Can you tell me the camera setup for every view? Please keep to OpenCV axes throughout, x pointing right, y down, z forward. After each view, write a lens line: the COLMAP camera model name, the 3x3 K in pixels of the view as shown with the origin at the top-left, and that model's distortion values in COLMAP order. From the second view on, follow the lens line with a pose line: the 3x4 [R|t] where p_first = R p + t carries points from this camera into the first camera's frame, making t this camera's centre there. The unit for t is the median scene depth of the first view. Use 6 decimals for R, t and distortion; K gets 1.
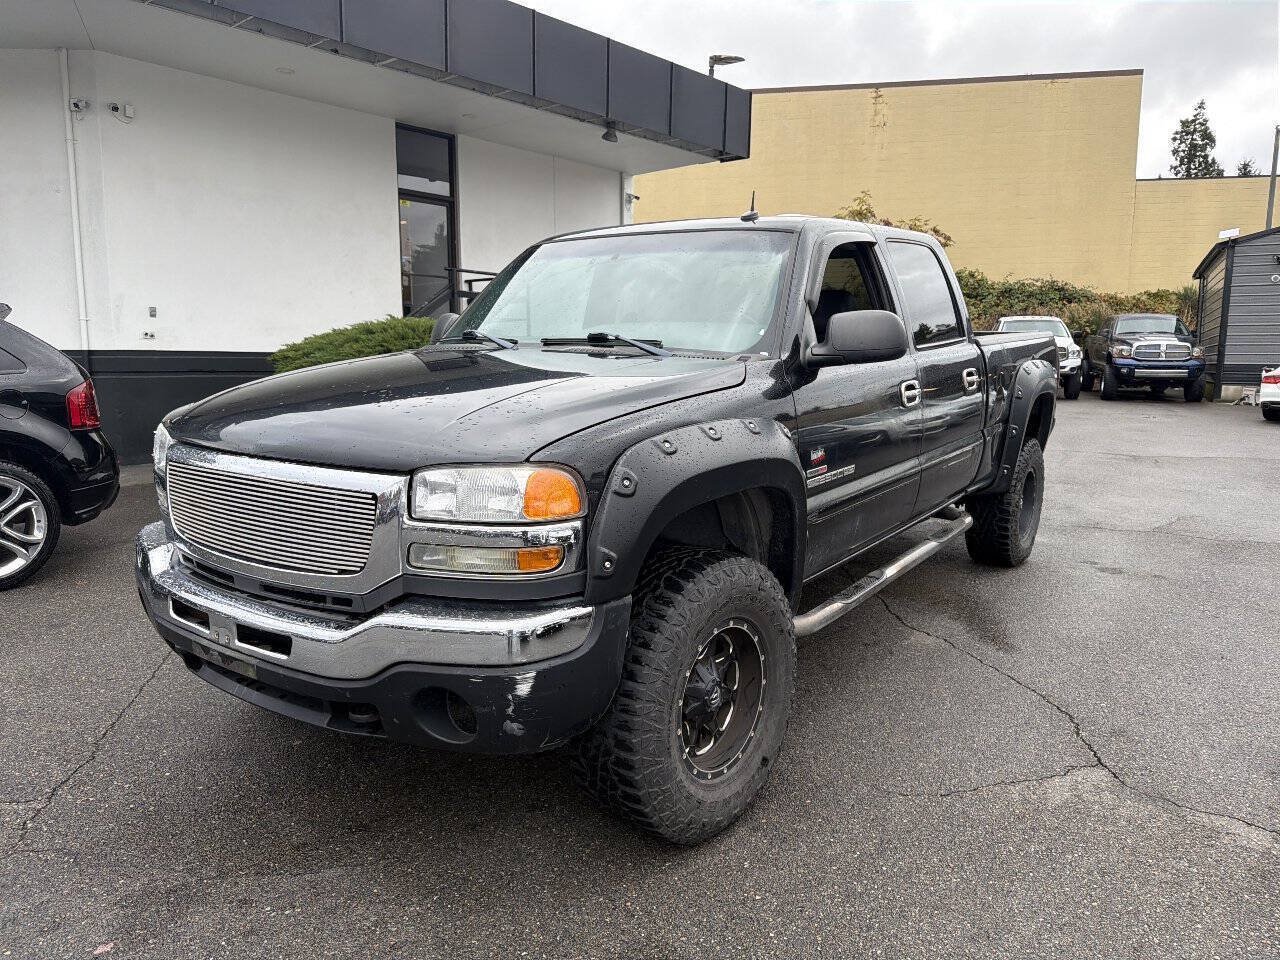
lens RADIAL K [[930.7, 0, 640.0], [0, 930.7, 480.0], [0, 0, 1]] dist [0.006807, 0.002740]
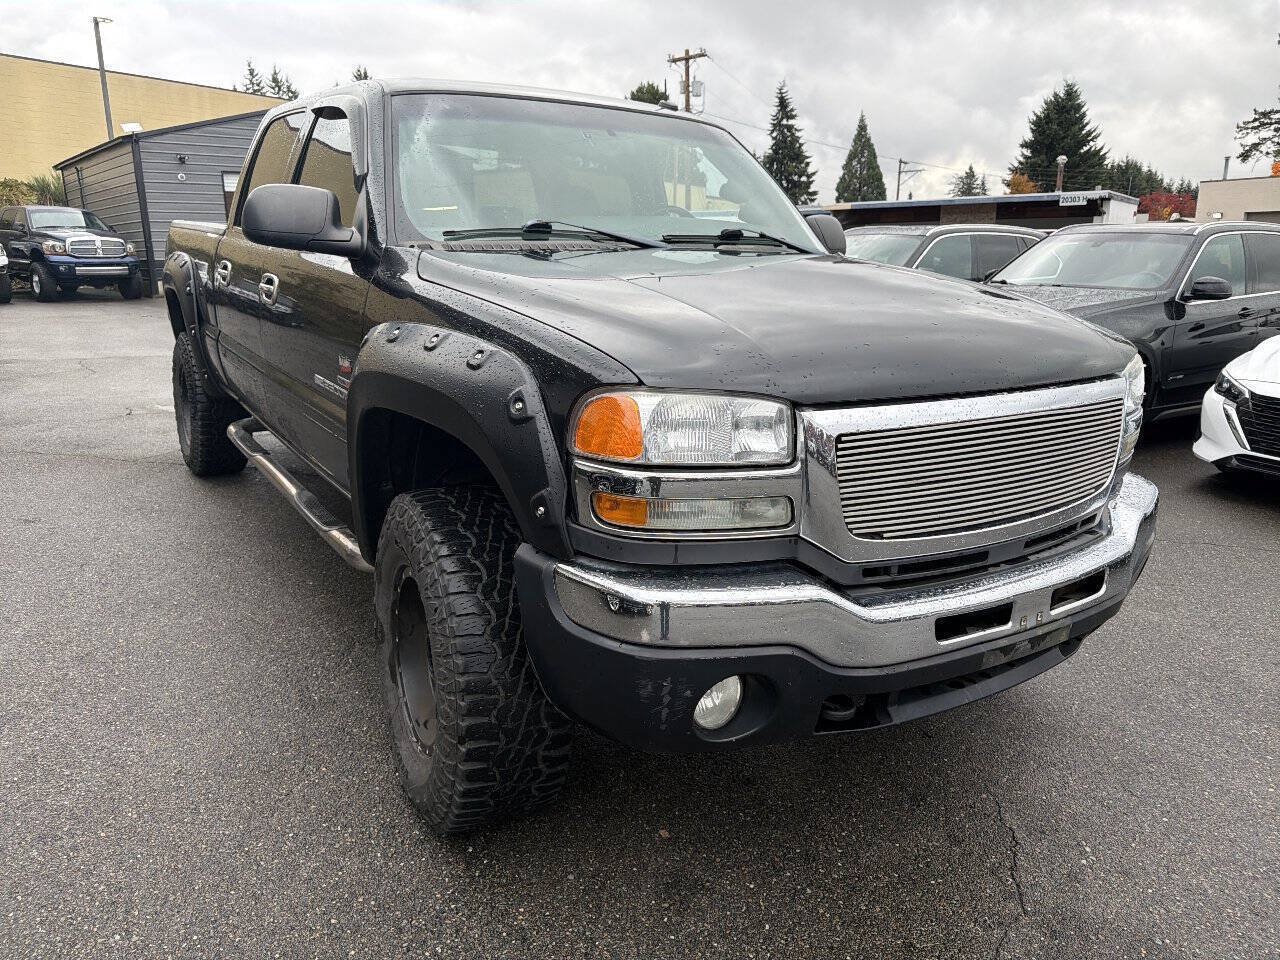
lens RADIAL K [[943.1, 0, 645.4], [0, 943.1, 486.8], [0, 0, 1]] dist [-0.019876, 0.002284]
pose [[0.357545, -0.232195, 0.904570, -1.164672], [0.127593, 0.971661, 0.198984, -0.132318], [-0.925139, 0.044271, 0.377039, 0.914655]]
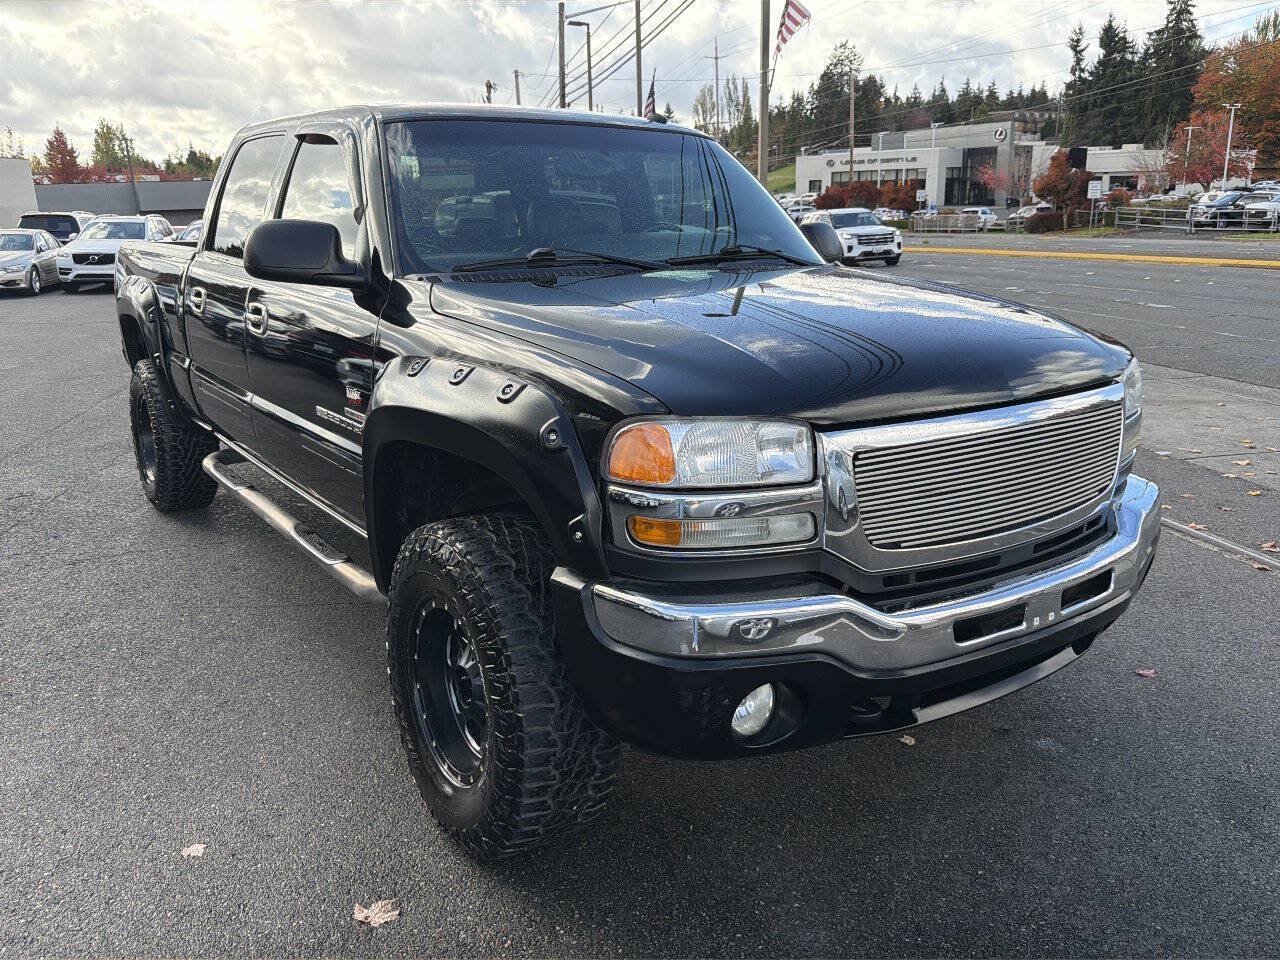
lens RADIAL K [[1048.0, 0, 640.3], [0, 1048.0, 474.3], [0, 0, 1]] dist [0.004548, 0.003524]
pose [[0.326029, -0.223668, 0.918519, -1.288083], [0.162877, 0.970369, 0.178480, -0.169800], [-0.931223, 0.091416, 0.352799, 0.911077]]
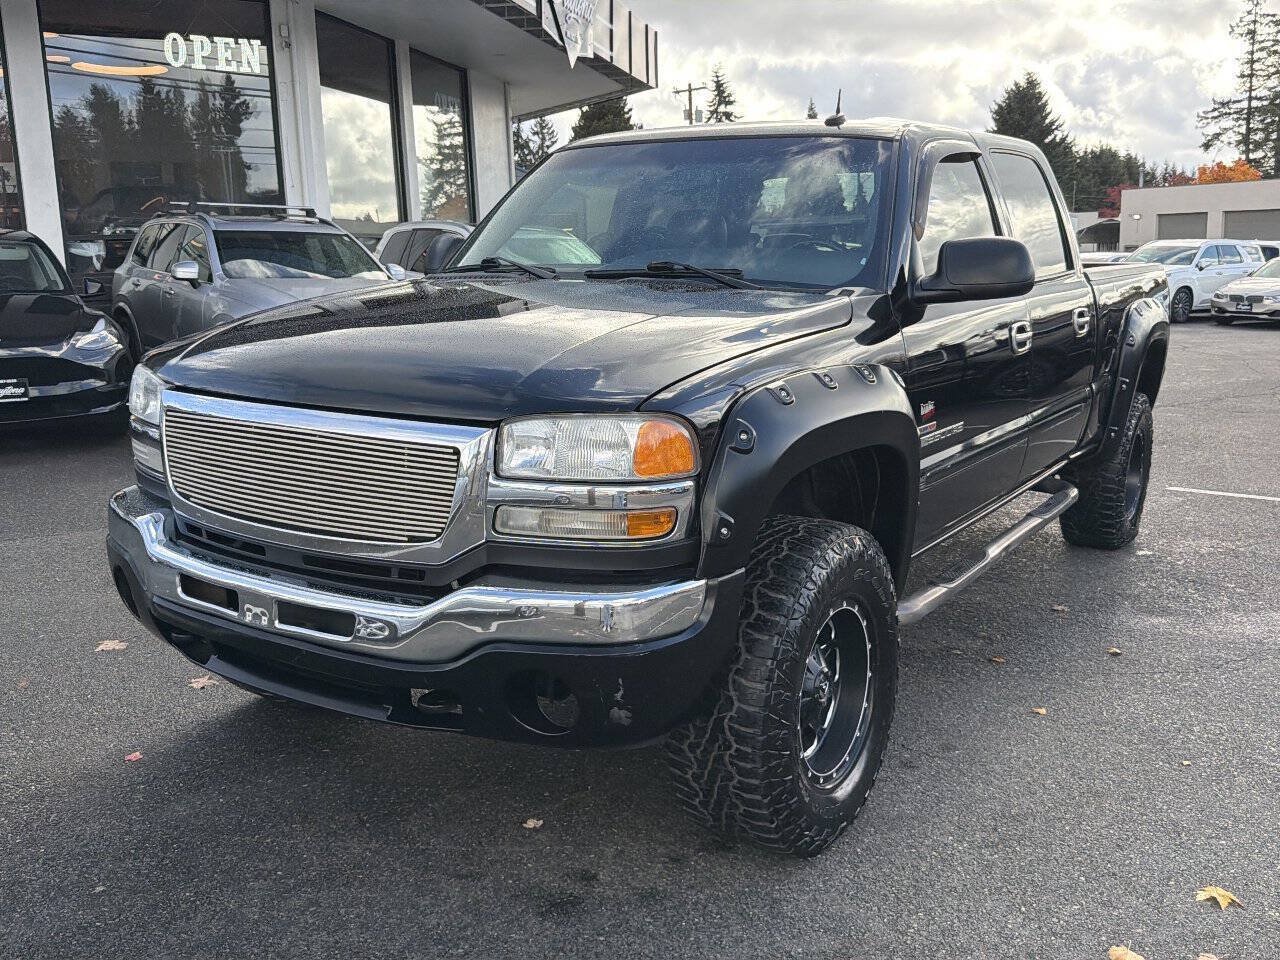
lens RADIAL K [[1235.8, 0, 640.0], [0, 1235.8, 480.0], [0, 0, 1]] dist [0.003579, -0.004113]
pose [[0.998924, 0.003138, 0.046274, -0.140278], [-0.004232, 0.999713, 0.023578, 0.014103], [-0.046187, -0.023748, 0.998650, -0.125193]]
